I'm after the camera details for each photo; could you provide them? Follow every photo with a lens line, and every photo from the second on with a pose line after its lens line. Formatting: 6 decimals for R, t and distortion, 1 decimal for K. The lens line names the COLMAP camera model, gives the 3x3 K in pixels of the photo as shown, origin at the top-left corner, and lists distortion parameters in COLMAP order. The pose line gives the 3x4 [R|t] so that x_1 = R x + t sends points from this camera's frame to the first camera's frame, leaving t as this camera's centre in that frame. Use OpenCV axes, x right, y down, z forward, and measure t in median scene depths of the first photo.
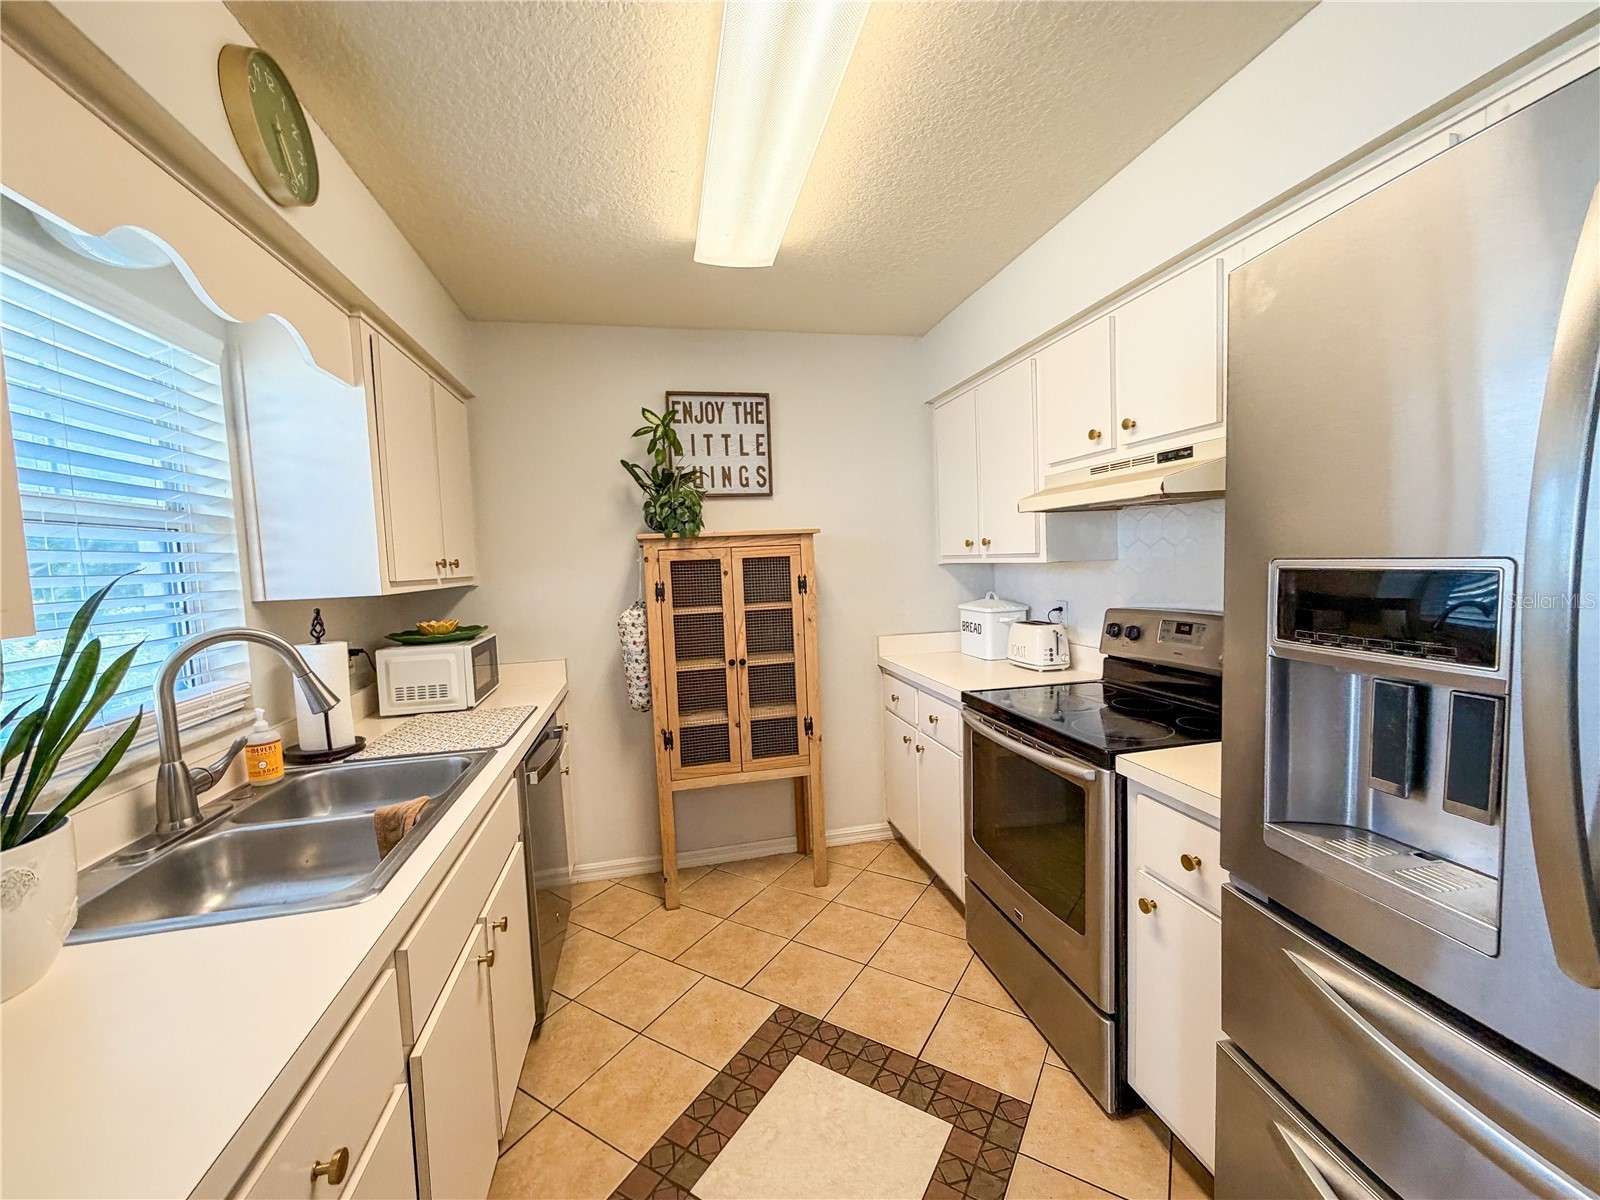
lens RADIAL K [[640.2, 0, 798.2], [0, 640.2, 601.4], [0, 0, 1]] dist [-0.000860, -0.000325]
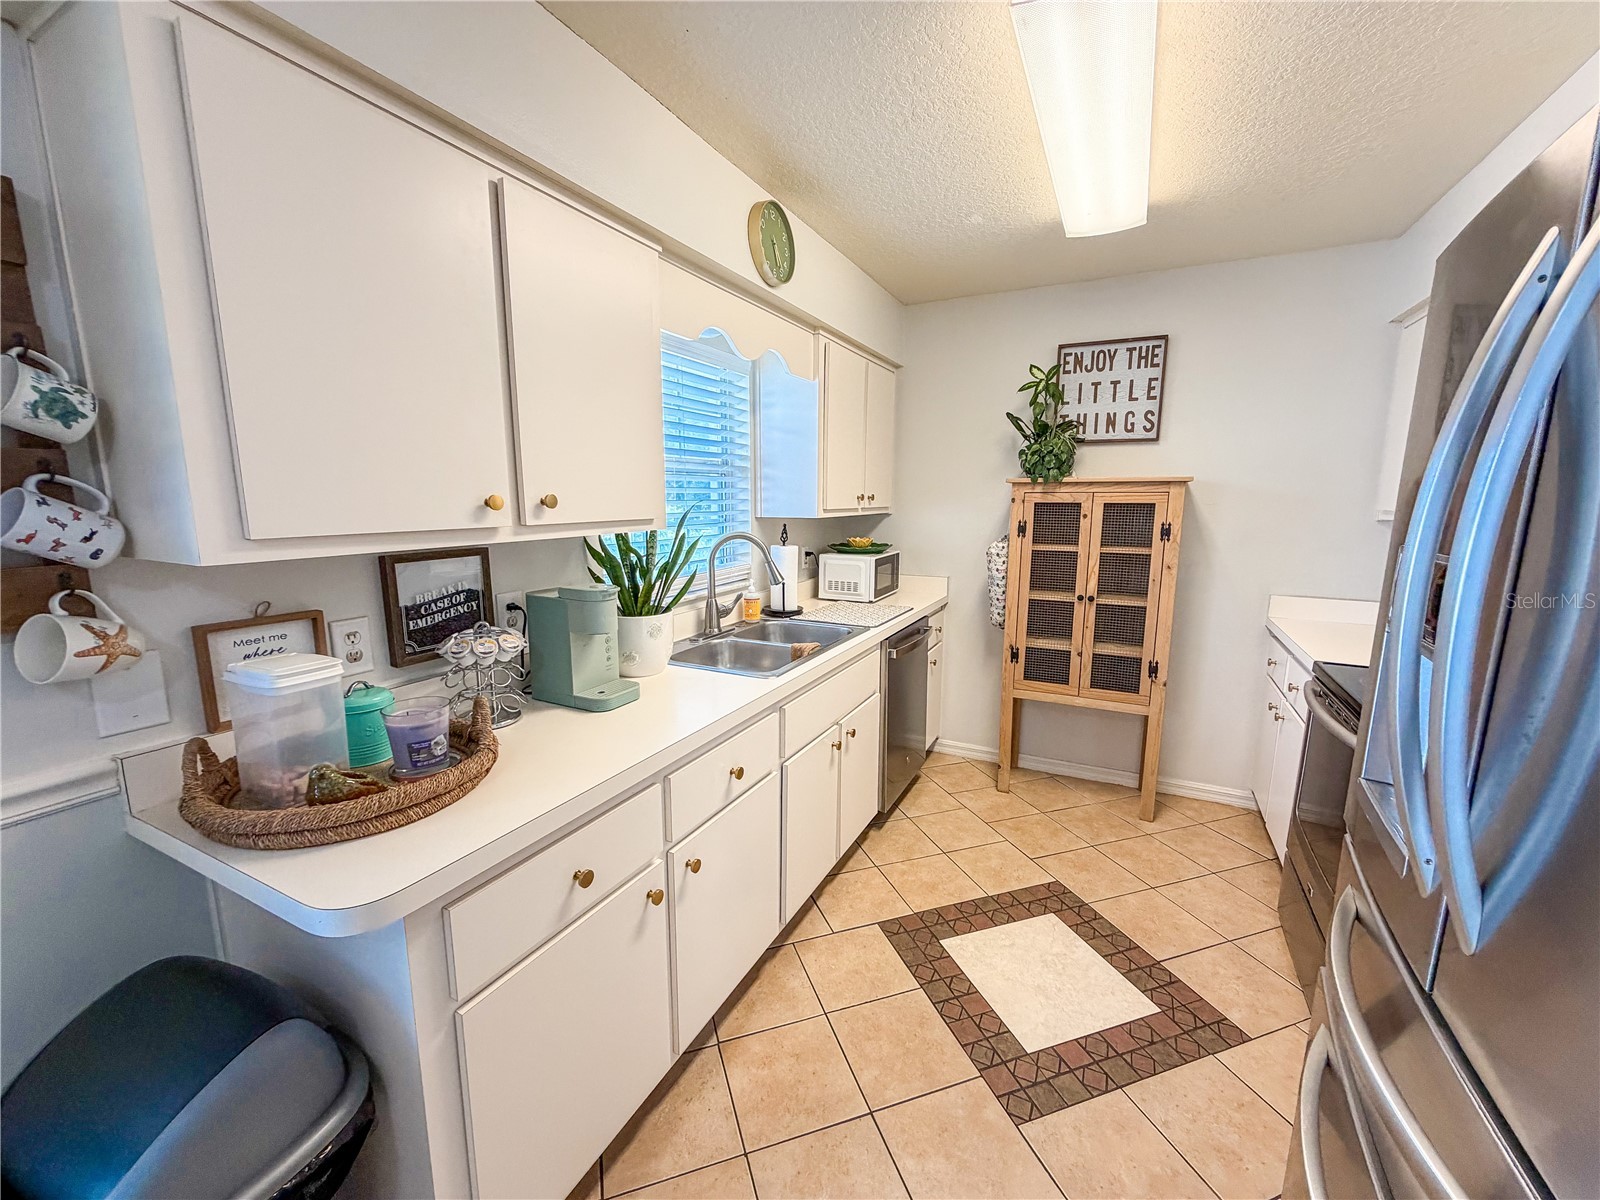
lens RADIAL K [[640.2, 0, 798.2], [0, 640.2, 601.4], [0, 0, 1]] dist [-0.000860, -0.000325]
pose [[0.768297, 0.145540, -0.623328, 0.213294], [-0.075143, 0.987582, 0.137970, -0.014446], [0.635668, -0.059163, 0.769692, -0.162147]]
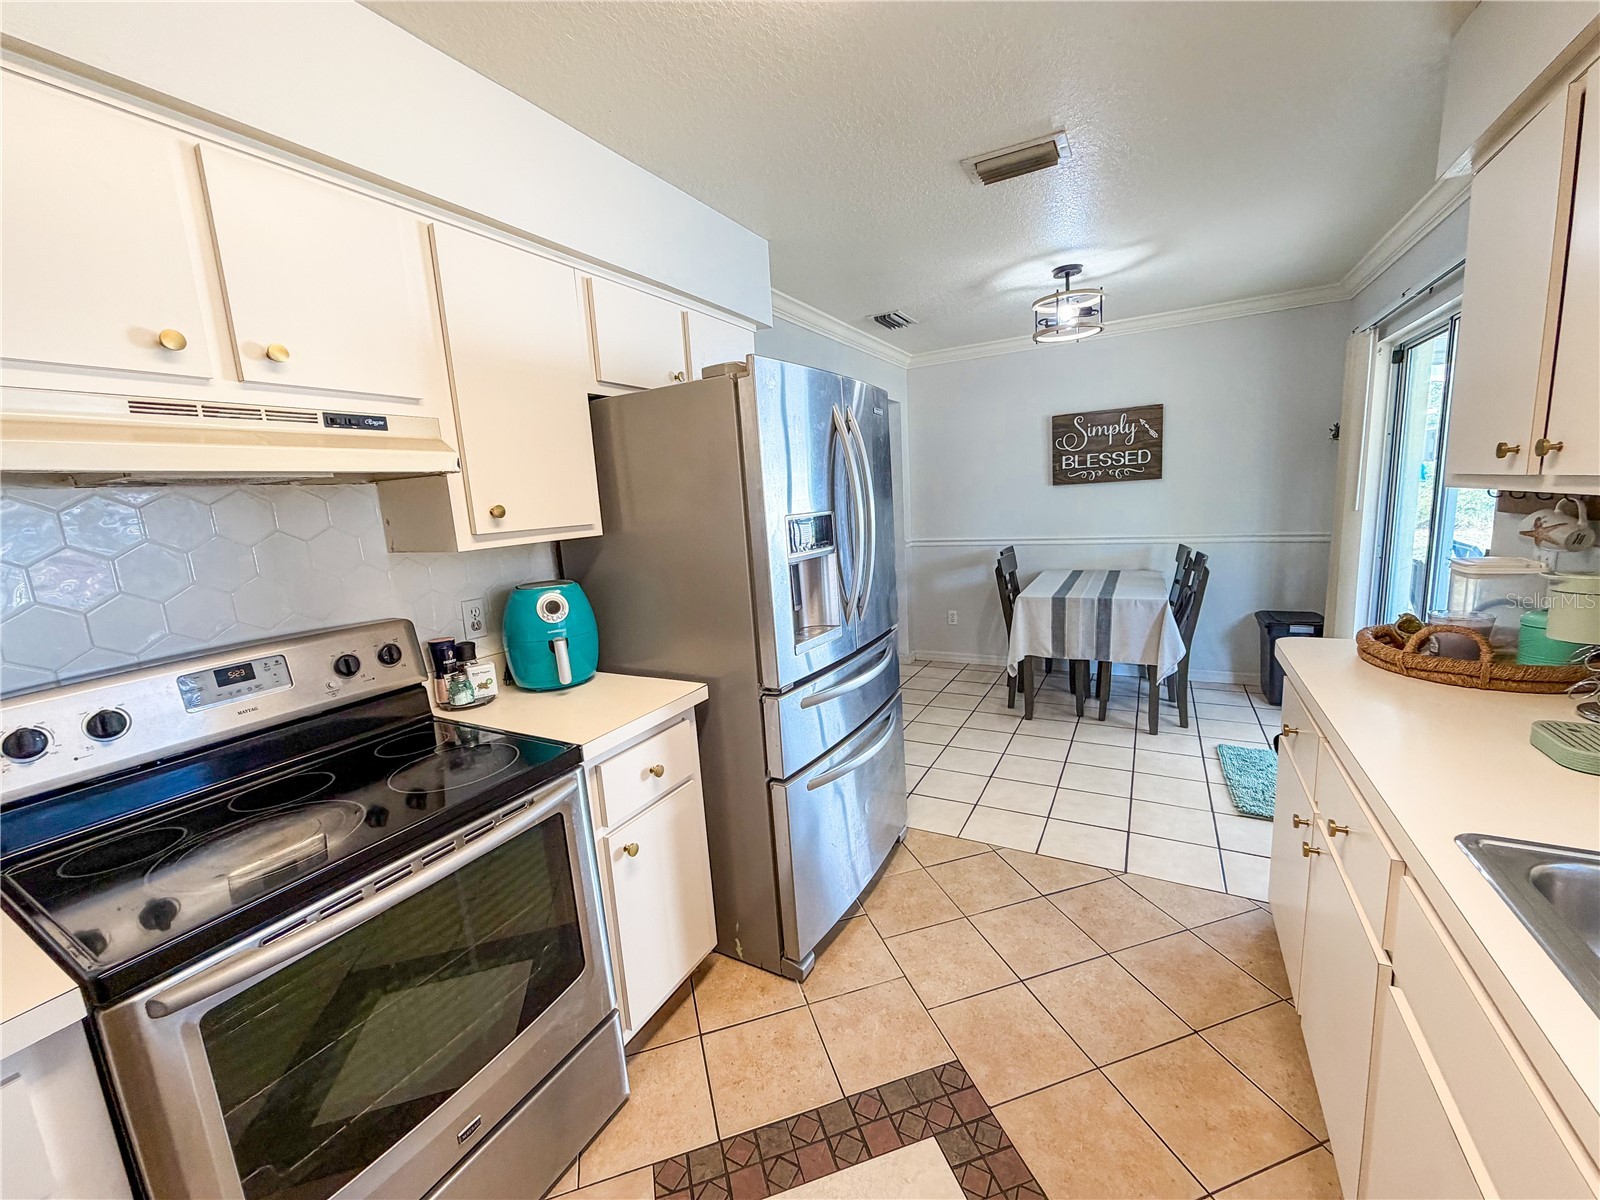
lens RADIAL K [[640.2, 0, 798.2], [0, 640.2, 601.4], [0, 0, 1]] dist [-0.000860, -0.000325]
pose [[-0.745453, -0.023904, 0.666129, -0.216136], [0.138644, 0.971939, 0.190032, -0.059584], [-0.651980, 0.234015, -0.721221, 0.828786]]
